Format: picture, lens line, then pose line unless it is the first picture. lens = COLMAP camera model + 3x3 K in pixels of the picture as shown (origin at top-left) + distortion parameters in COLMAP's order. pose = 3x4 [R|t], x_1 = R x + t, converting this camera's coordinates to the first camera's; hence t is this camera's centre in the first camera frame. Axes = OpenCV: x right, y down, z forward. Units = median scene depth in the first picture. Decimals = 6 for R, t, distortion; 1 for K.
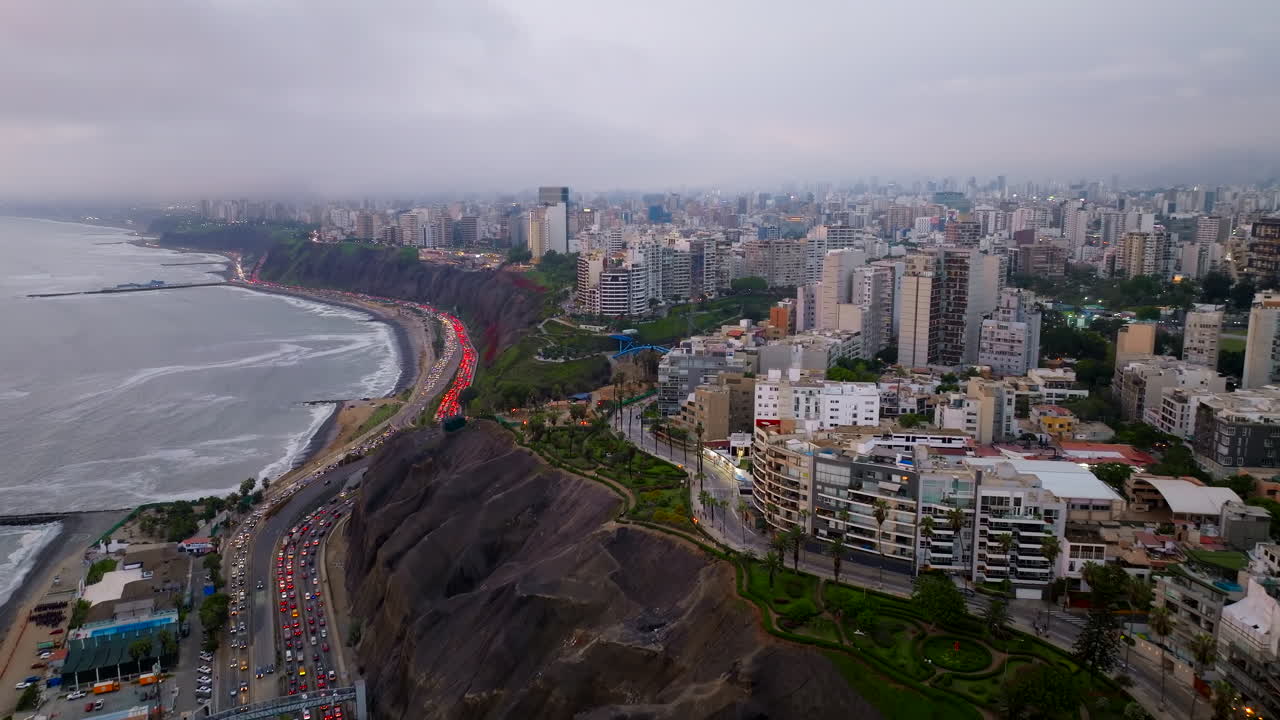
lens RADIAL K [[1020.3, 0, 640.0], [0, 1020.3, 360.0], [0, 0, 1]] dist [-0.006571, -0.000172]
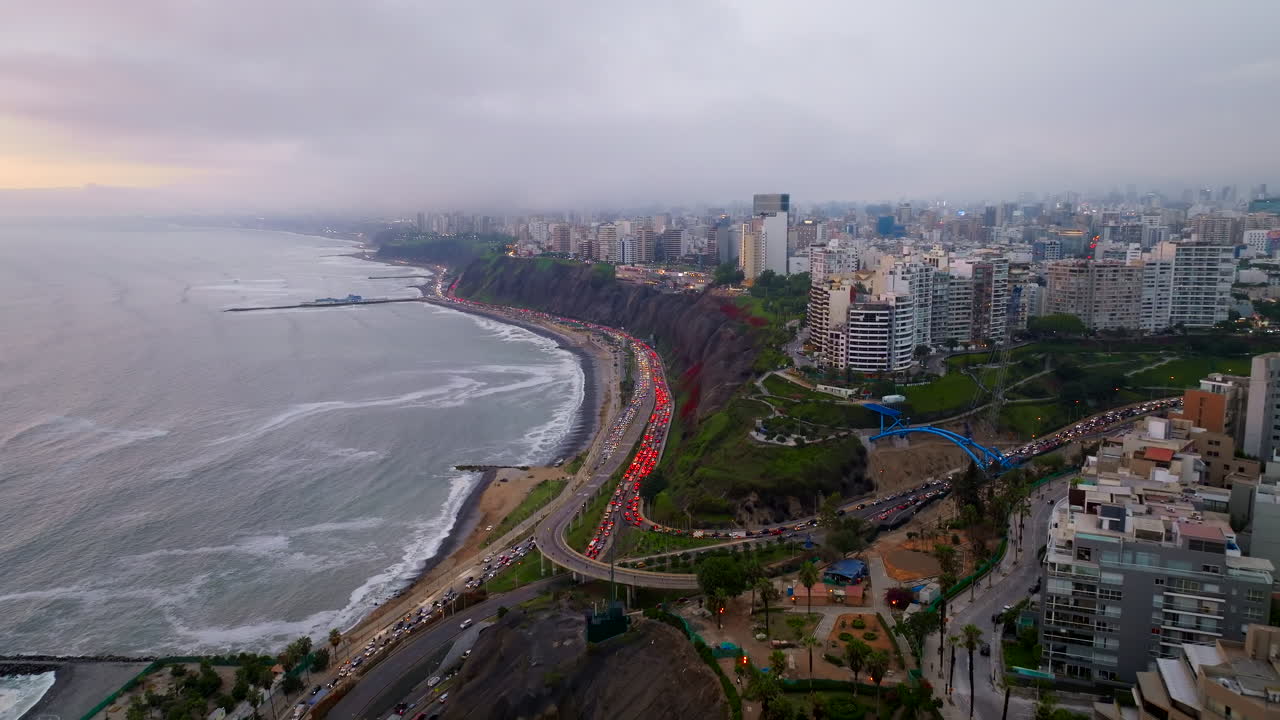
lens RADIAL K [[1020.3, 0, 640.0], [0, 1020.3, 360.0], [0, 0, 1]] dist [-0.006571, -0.000172]
pose [[0.979869, 0.025833, -0.197965, -0.022380], [-0.028467, 0.999540, -0.010473, -0.022528], [0.197604, 0.015898, 0.980153, 0.167598]]
